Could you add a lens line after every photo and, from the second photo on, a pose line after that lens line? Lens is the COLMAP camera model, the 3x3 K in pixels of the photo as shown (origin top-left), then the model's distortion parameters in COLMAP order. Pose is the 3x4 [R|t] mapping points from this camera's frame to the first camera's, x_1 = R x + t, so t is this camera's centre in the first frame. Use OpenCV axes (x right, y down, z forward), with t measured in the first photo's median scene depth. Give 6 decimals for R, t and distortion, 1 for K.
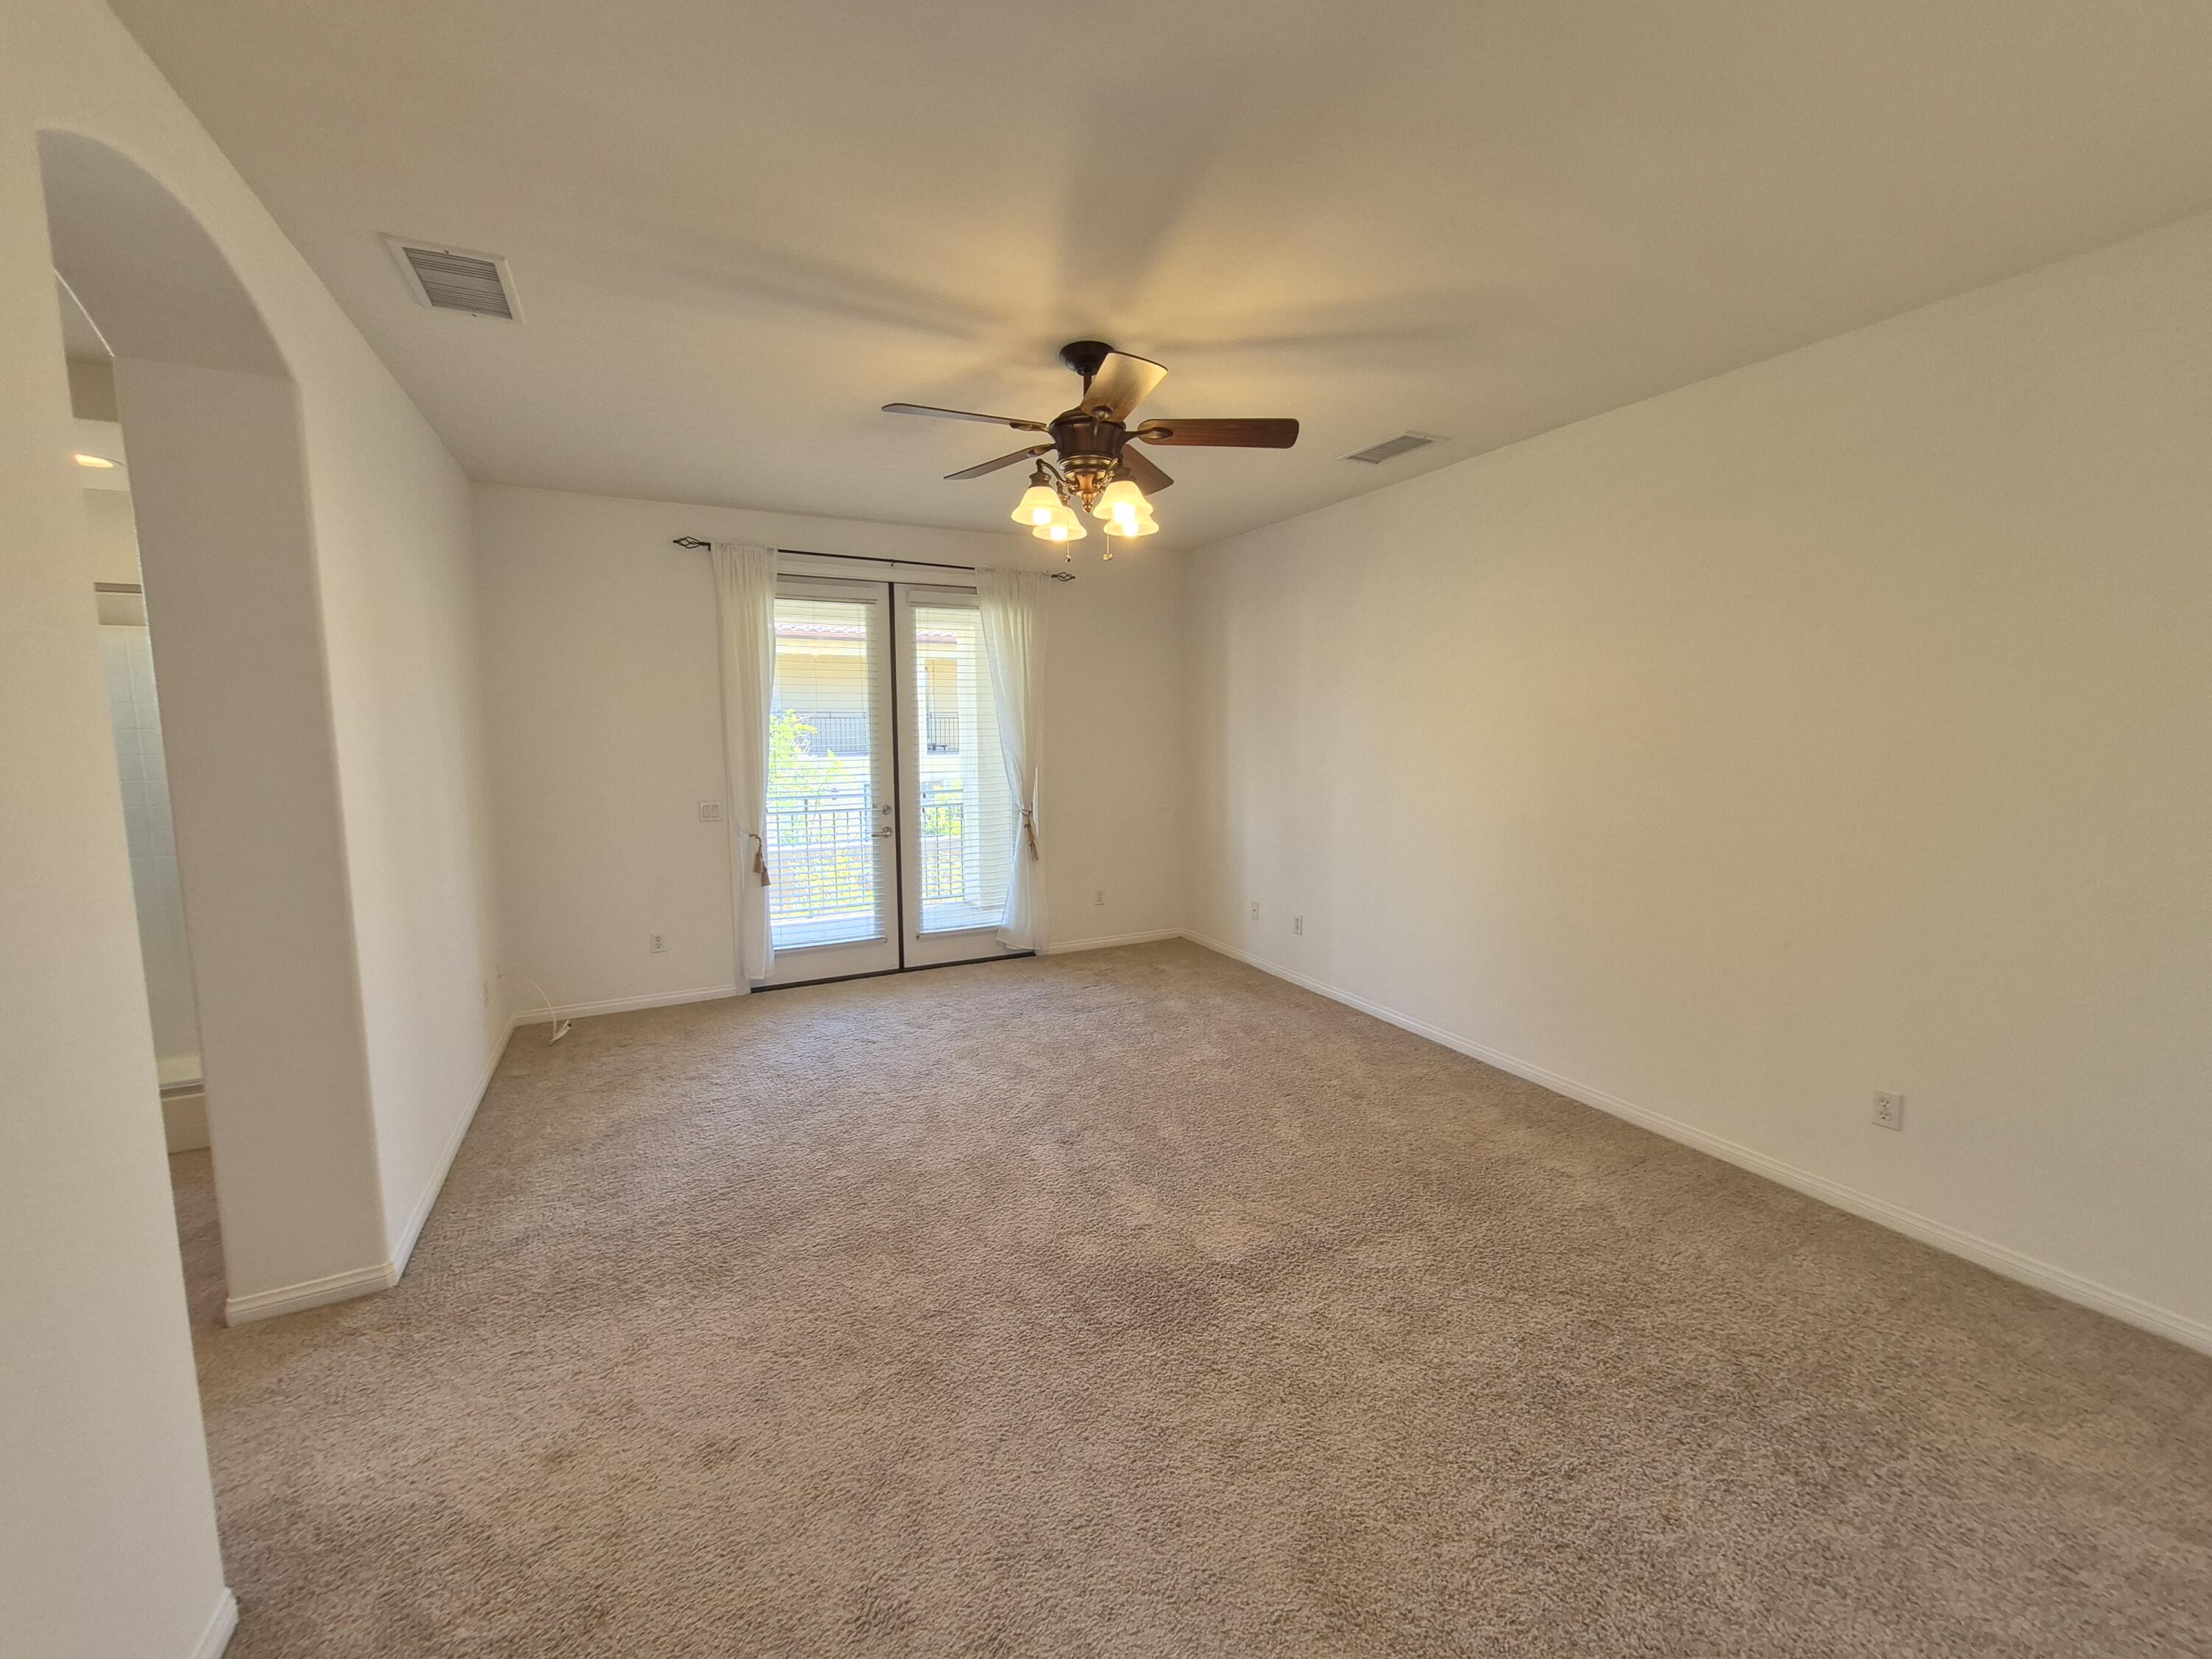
lens RADIAL K [[869.4, 0, 1097.7], [0, 869.4, 811.7], [0, 0, 1]] dist [0.002360, 0.000069]
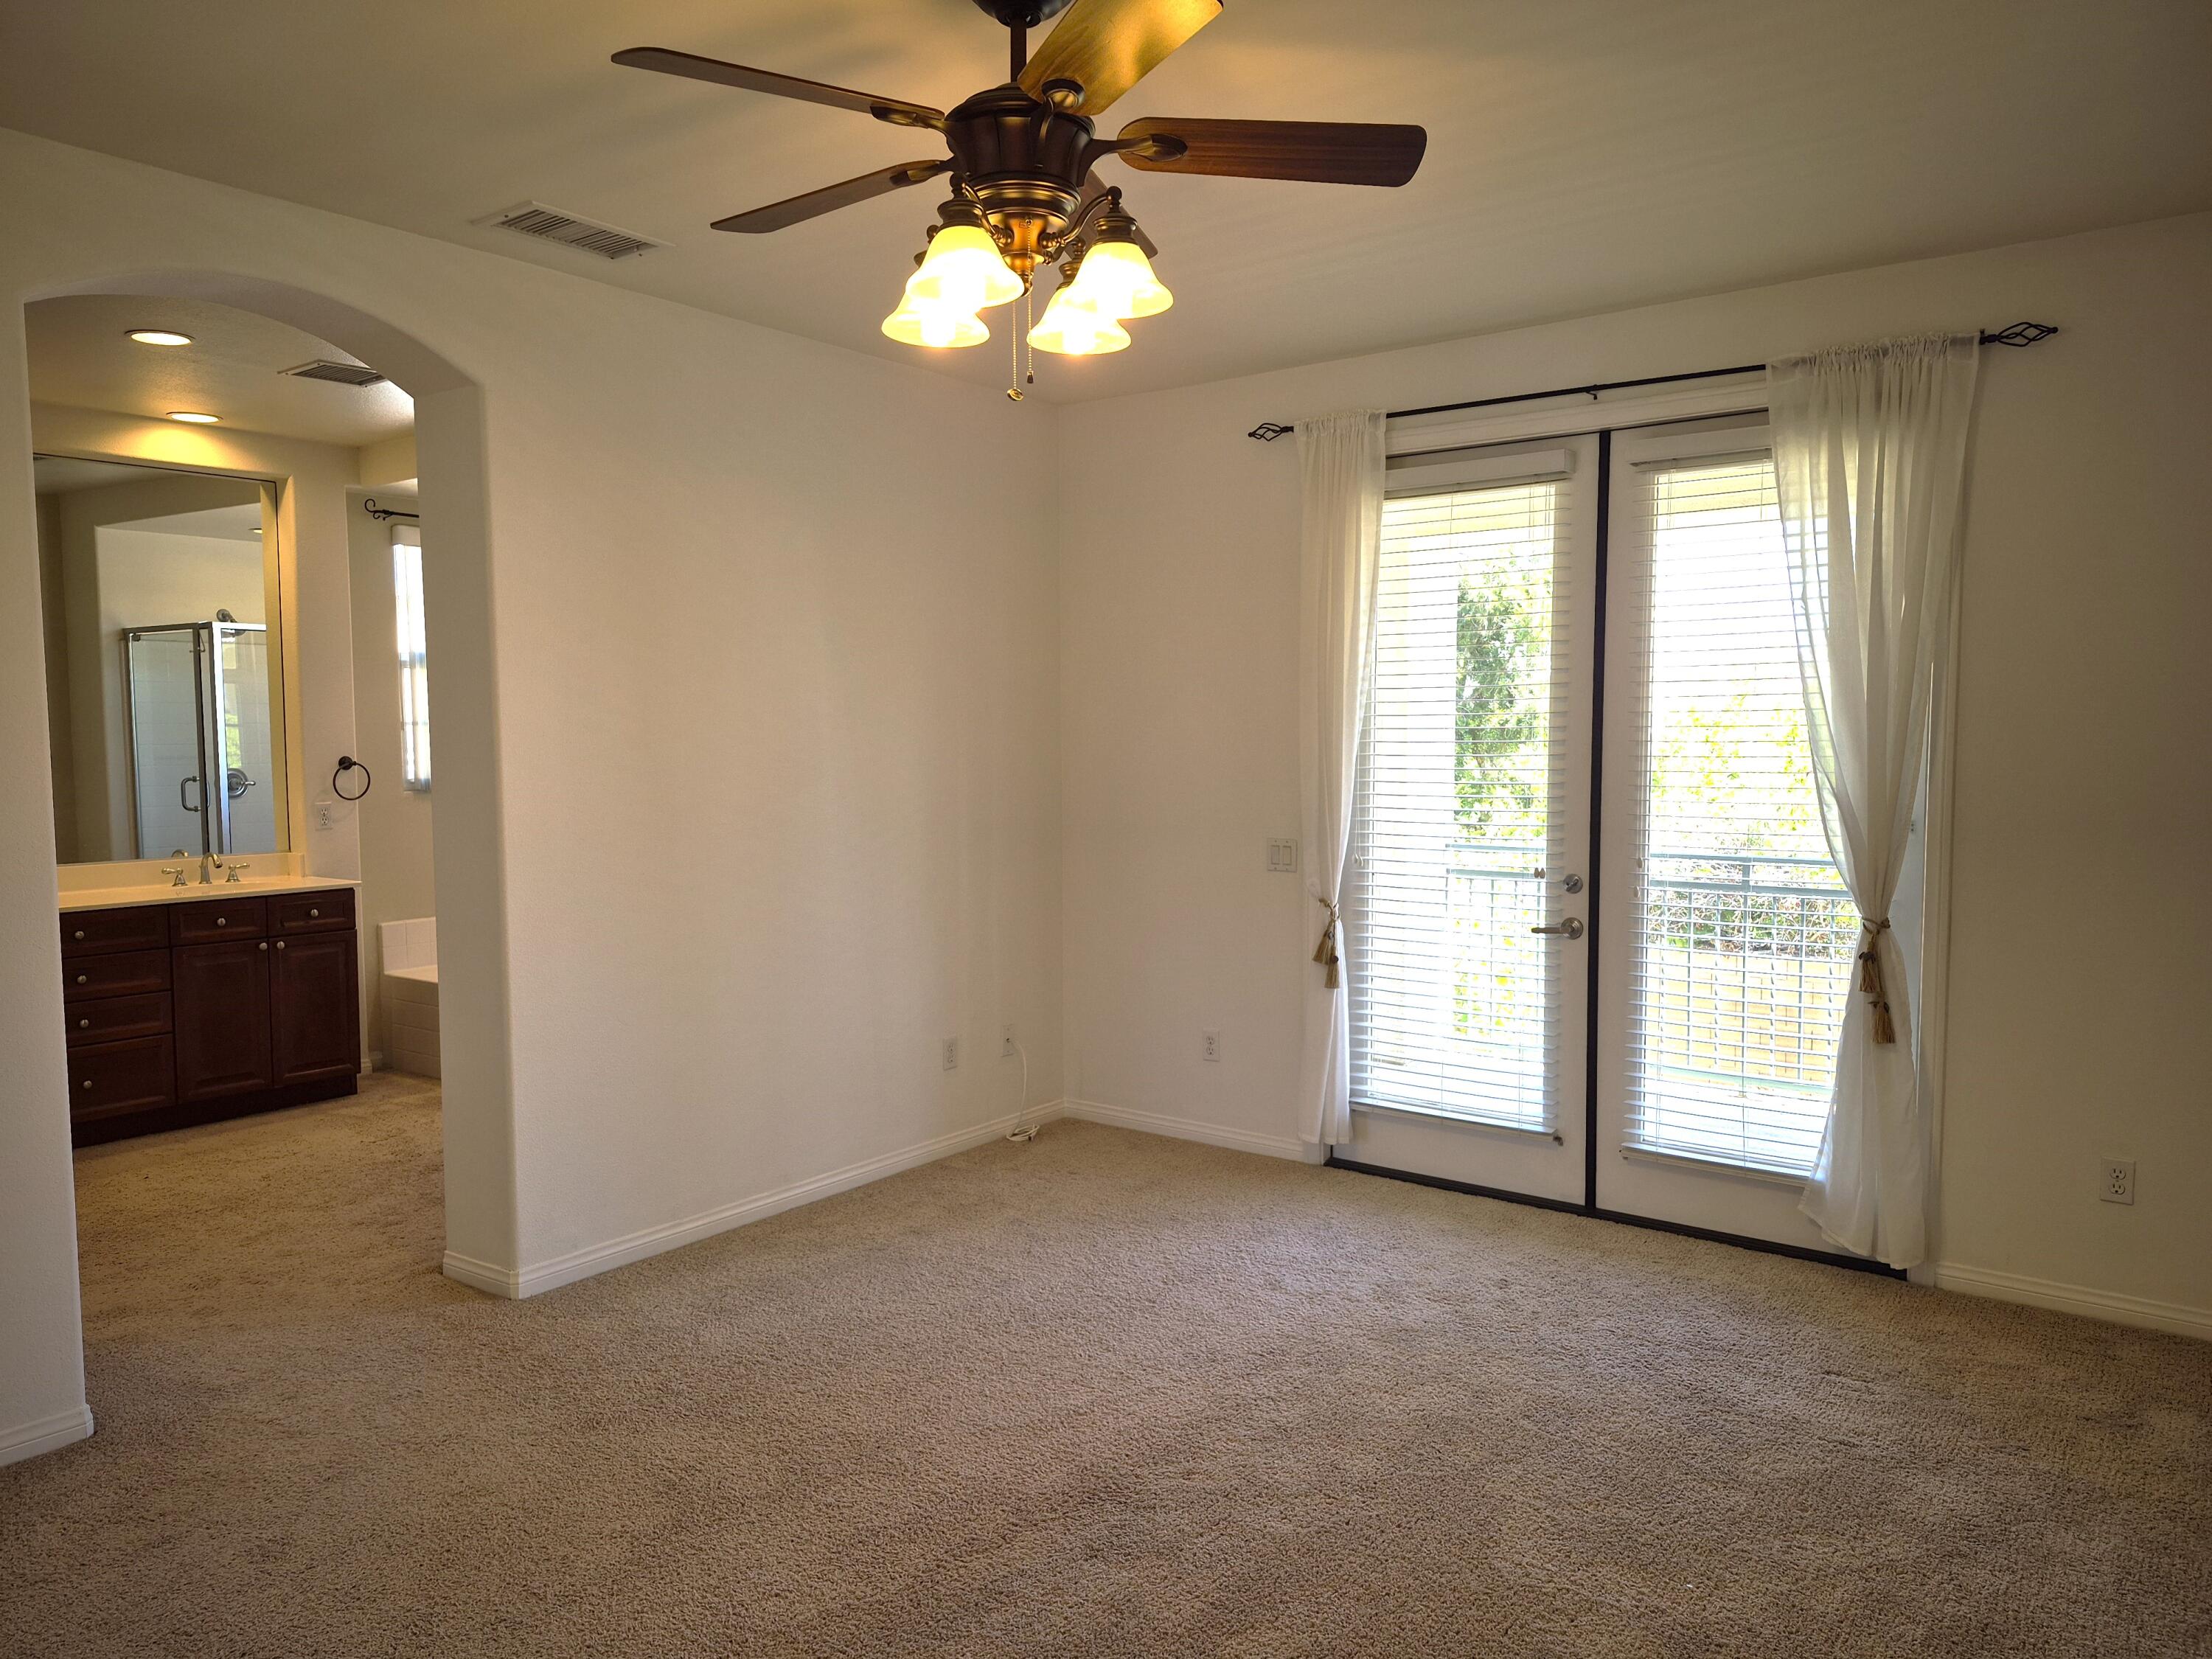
lens RADIAL K [[1576.6, 0, 1106.0], [0, 1576.6, 829.5], [0, 0, 1]] dist [0.008373, -0.000018]
pose [[0.435155, 0.064258, -0.898059, 0.470956], [-0.092403, 0.995370, 0.026447, -0.033240], [0.895601, 0.071475, 0.439078, 0.362636]]
